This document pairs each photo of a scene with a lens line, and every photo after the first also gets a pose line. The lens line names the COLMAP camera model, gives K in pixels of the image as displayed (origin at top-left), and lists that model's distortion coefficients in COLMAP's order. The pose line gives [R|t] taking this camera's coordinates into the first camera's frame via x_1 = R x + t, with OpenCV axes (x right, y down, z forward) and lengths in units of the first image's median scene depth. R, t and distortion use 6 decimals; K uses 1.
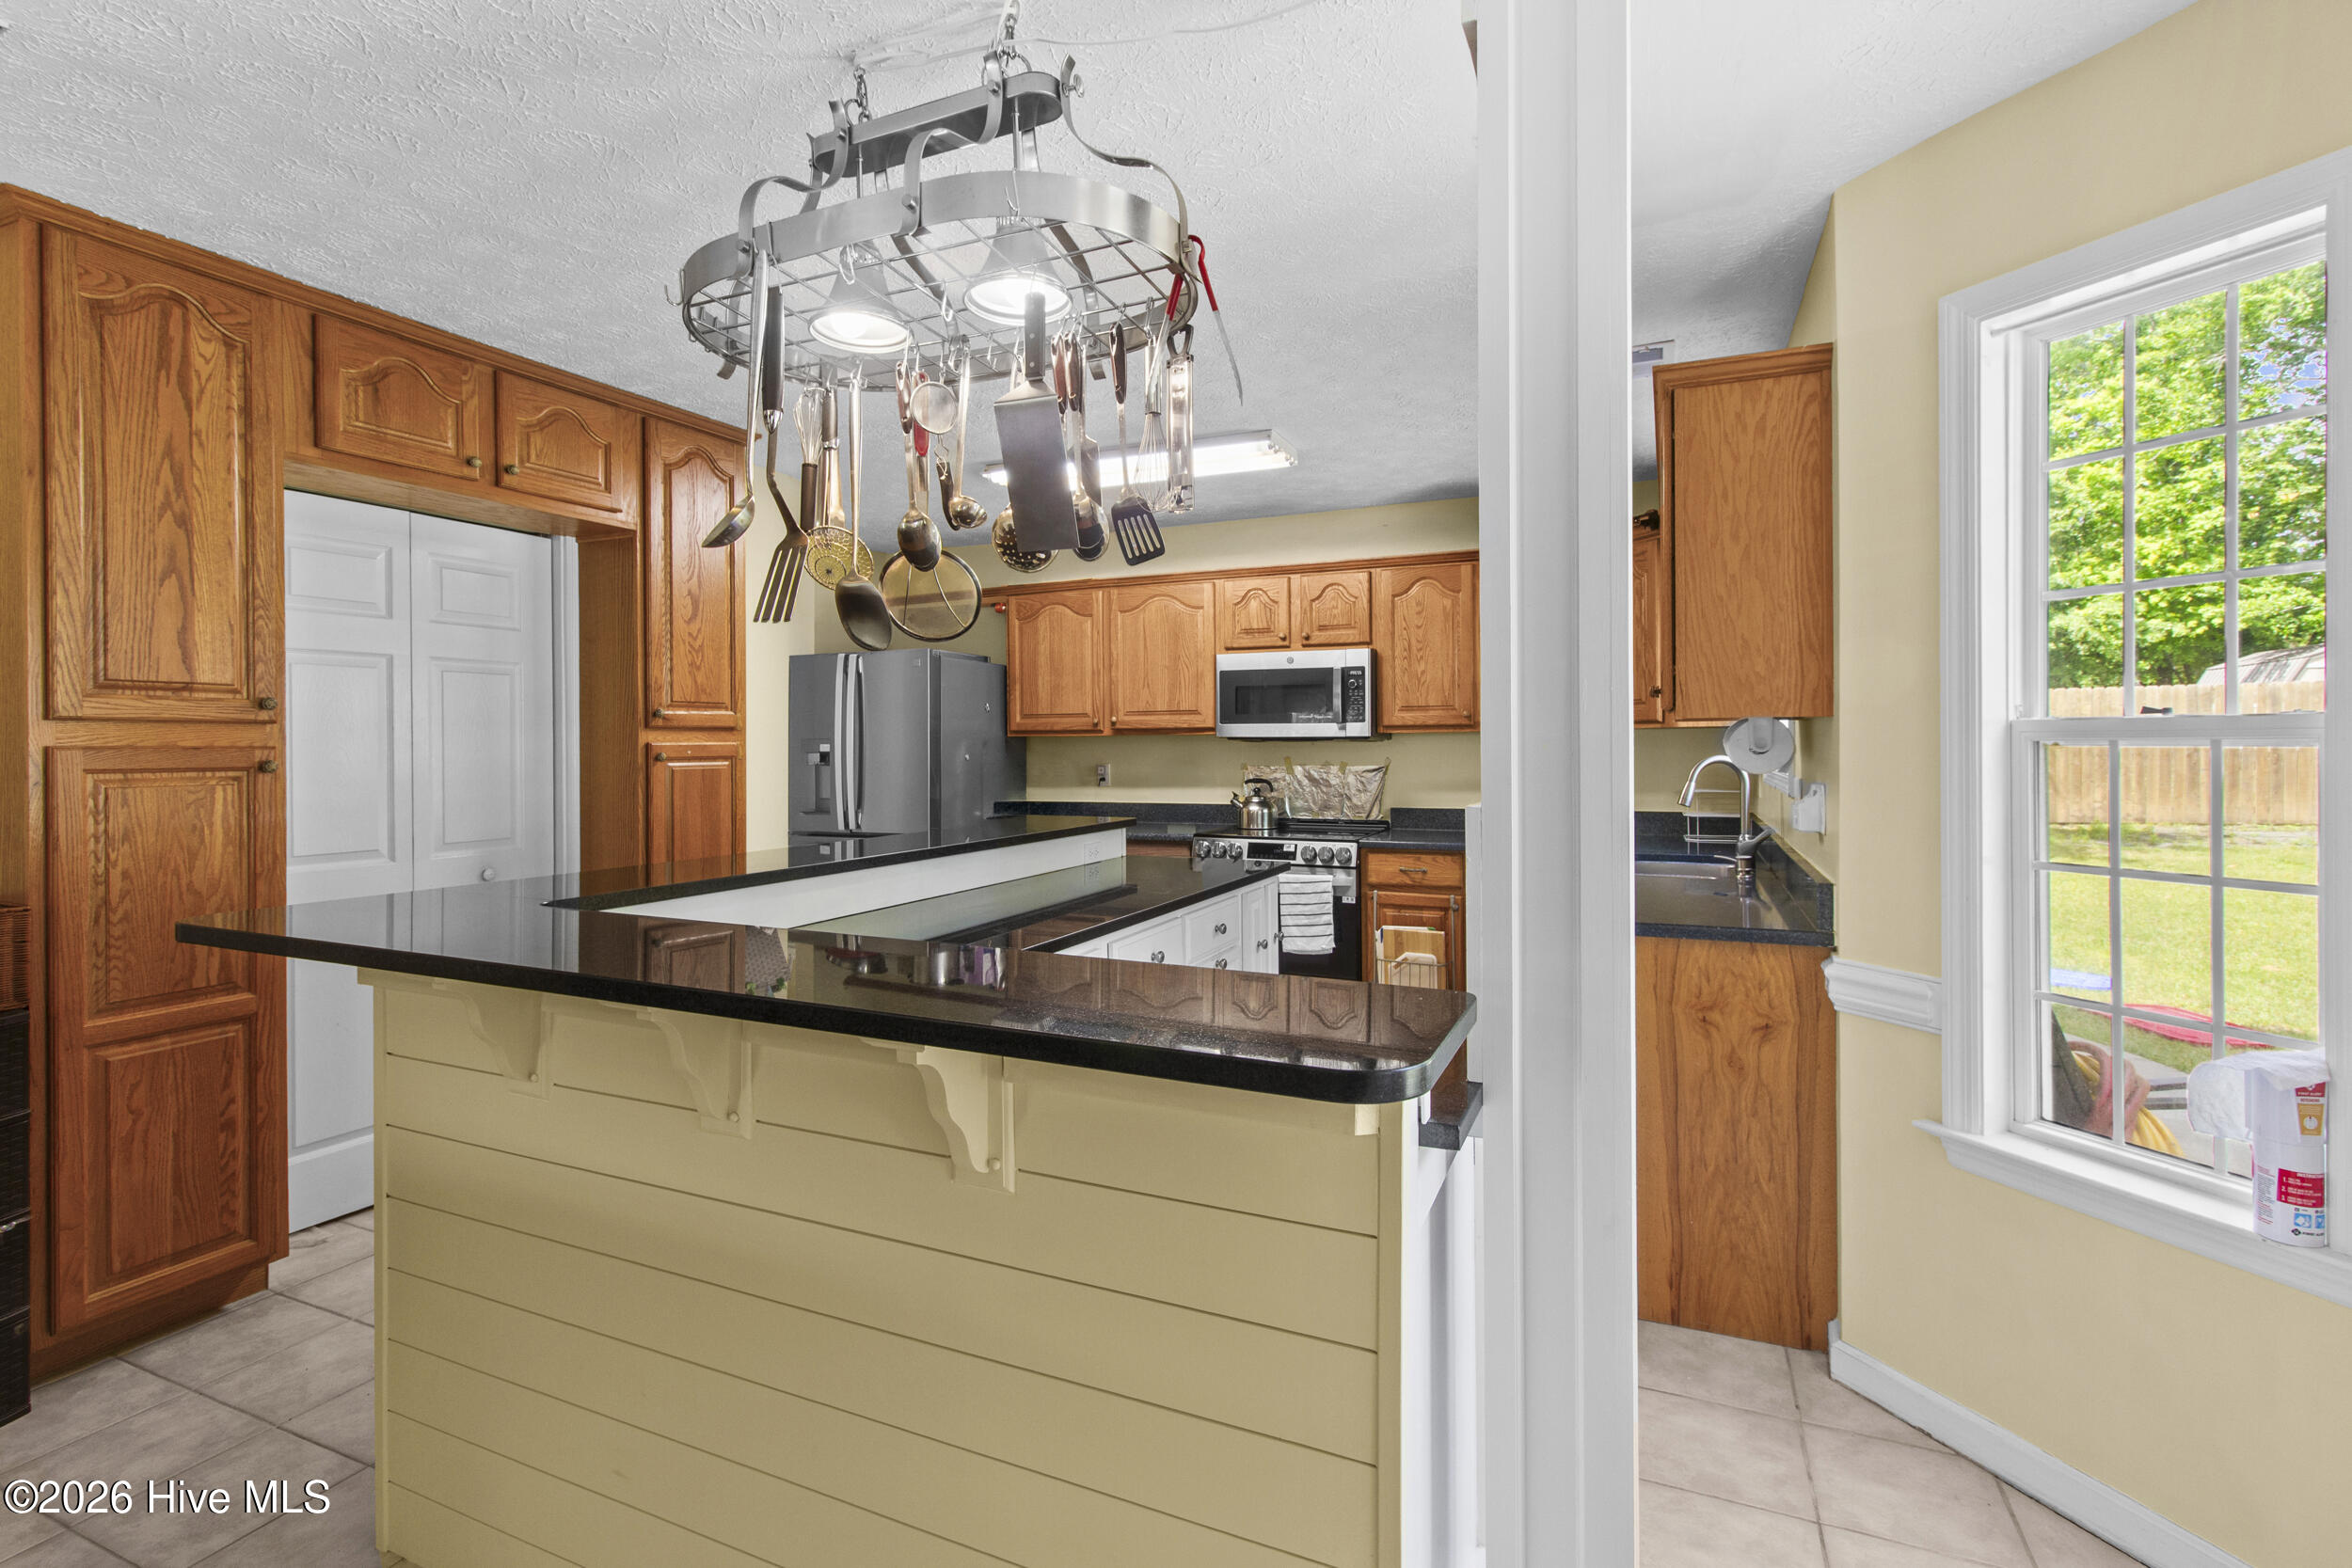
lens RADIAL K [[1094.4, 0, 1172.4], [0, 1094.4, 754.6], [0, 0, 1]] dist [0.003380, 0.000548]
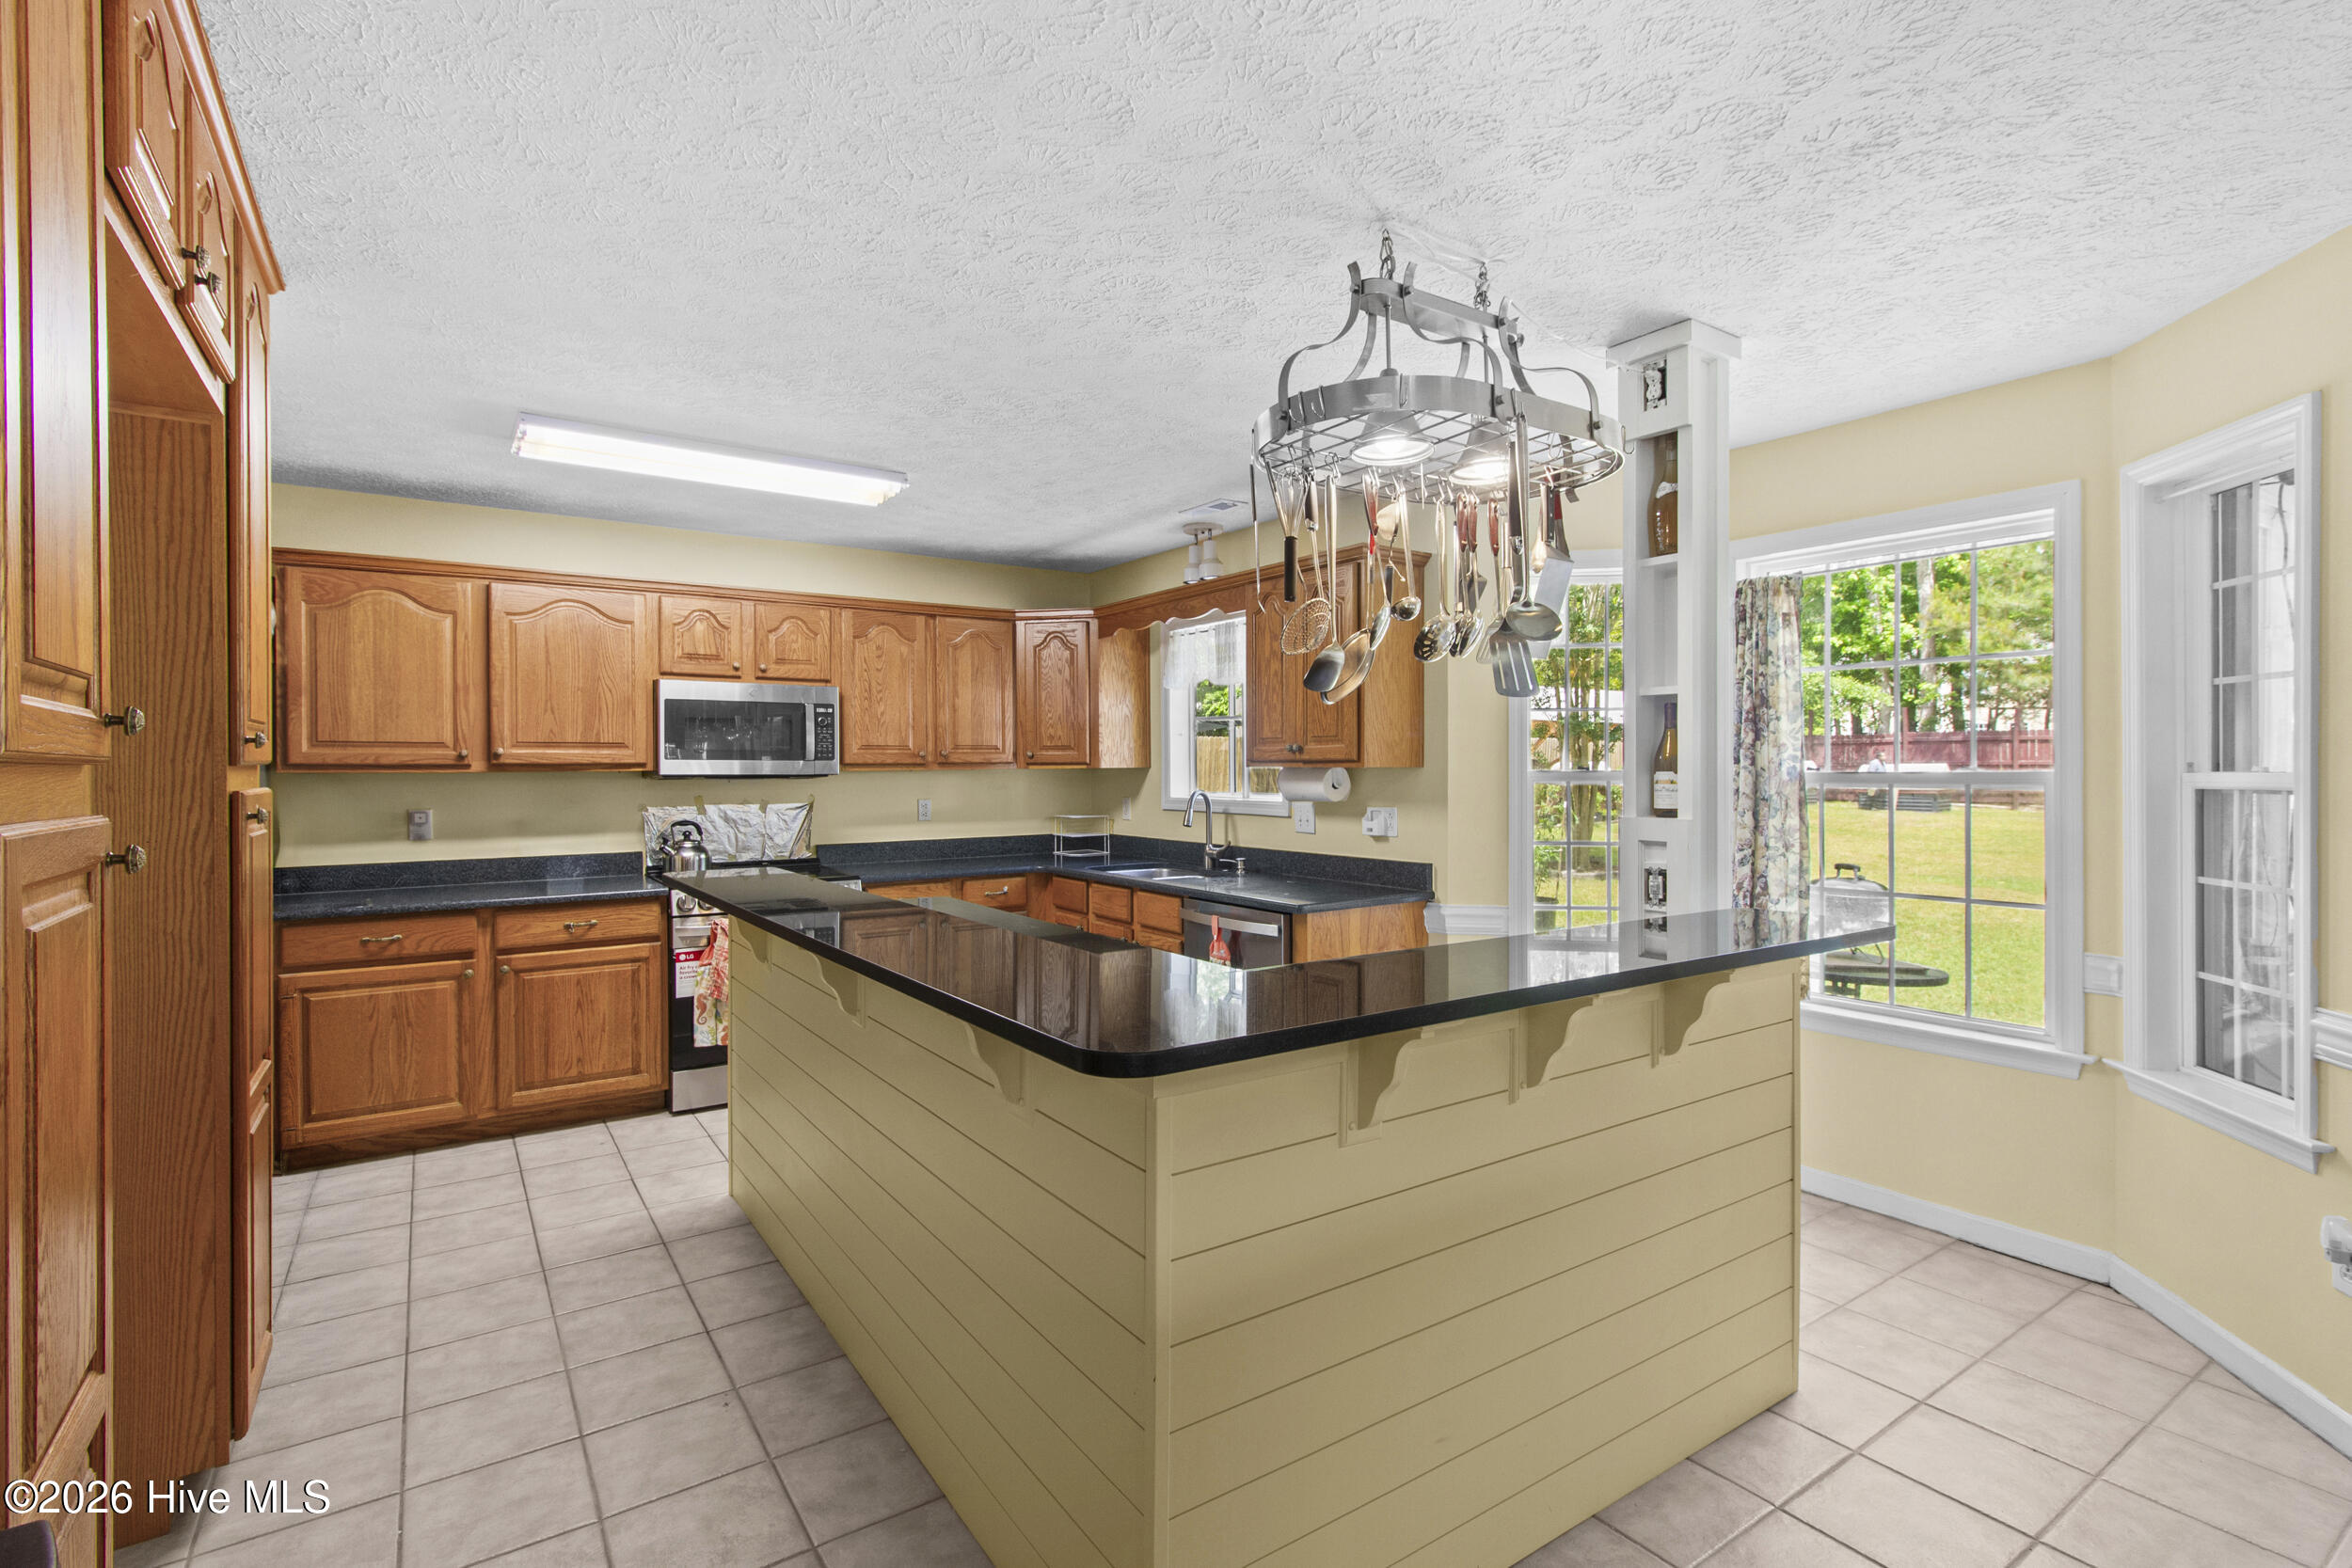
lens RADIAL K [[1094.4, 0, 1182.1], [0, 1094.4, 785.1], [0, 0, 1]] dist [0.003380, 0.000548]
pose [[0.517128, -0.009295, 0.855857, -0.874181], [0.008826, 0.999946, 0.005527, -0.015794], [-0.855862, 0.004696, 0.517182, 0.348194]]
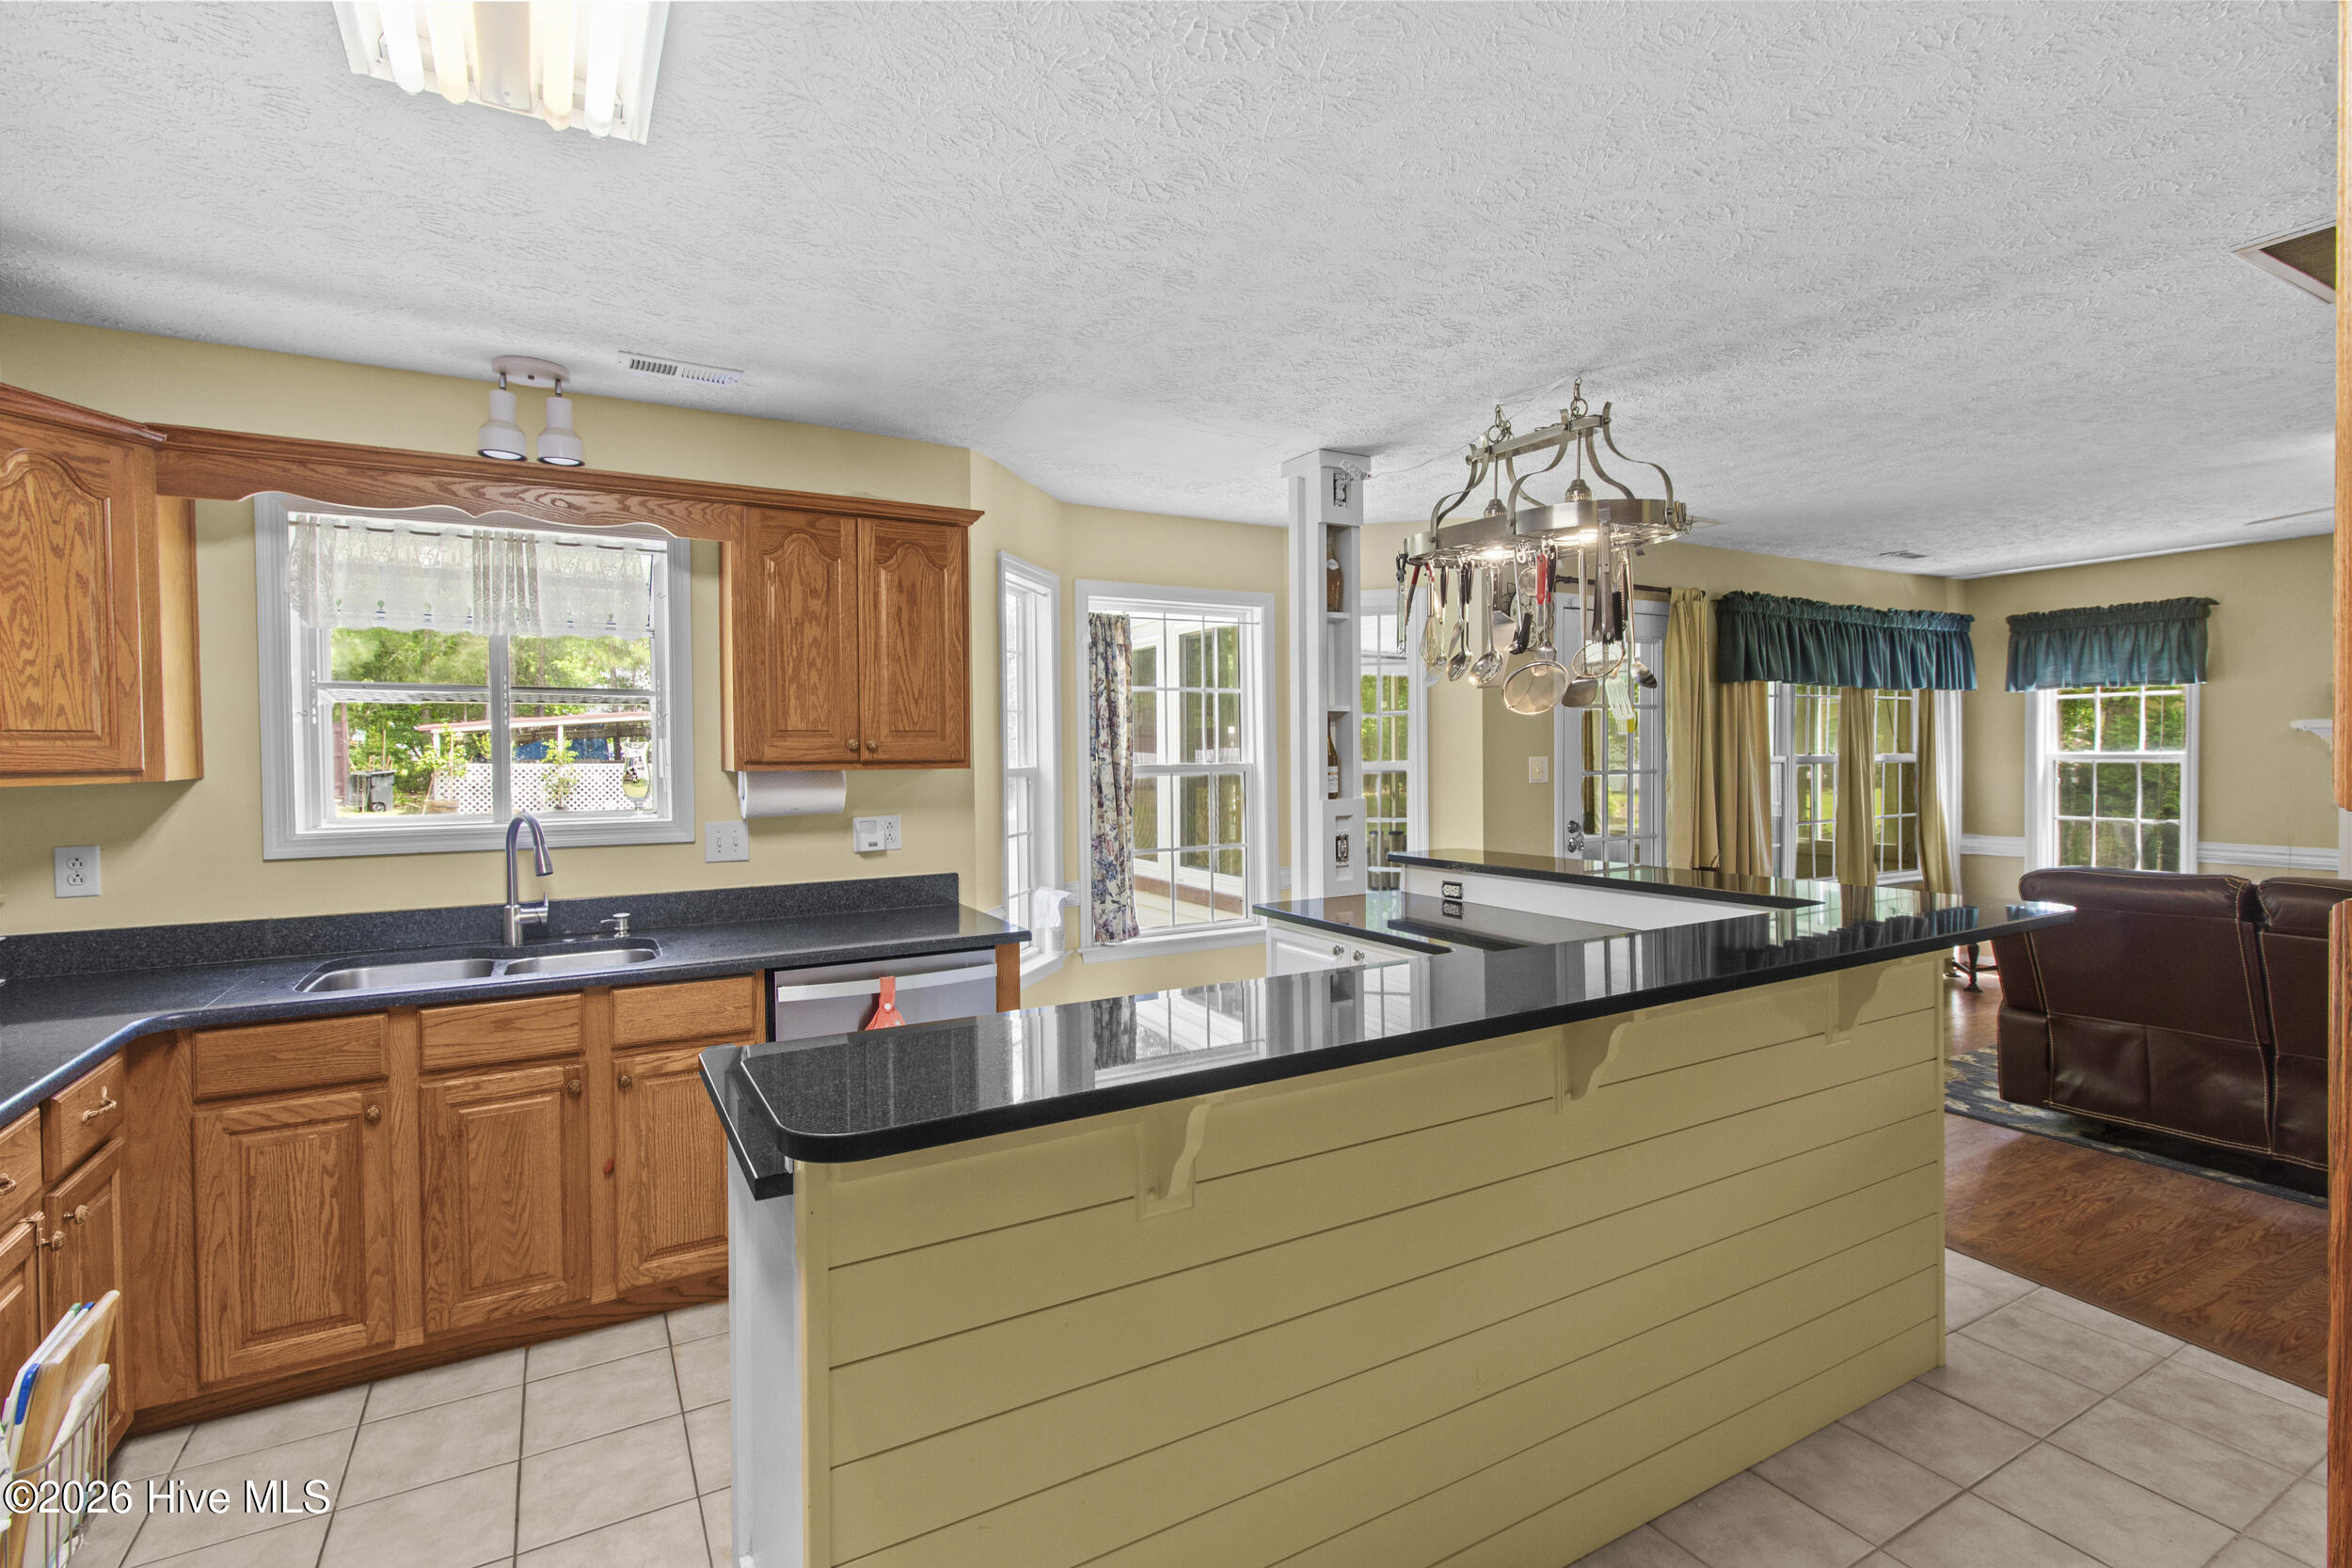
lens RADIAL K [[1094.4, 0, 1178.3], [0, 1094.4, 772.8], [0, 0, 1]] dist [0.003380, 0.000548]
pose [[-0.807545, 0.003200, 0.589797, -0.476205], [0.021910, 0.999458, 0.024576, -0.047264], [-0.589398, 0.032768, -0.807178, 1.663041]]
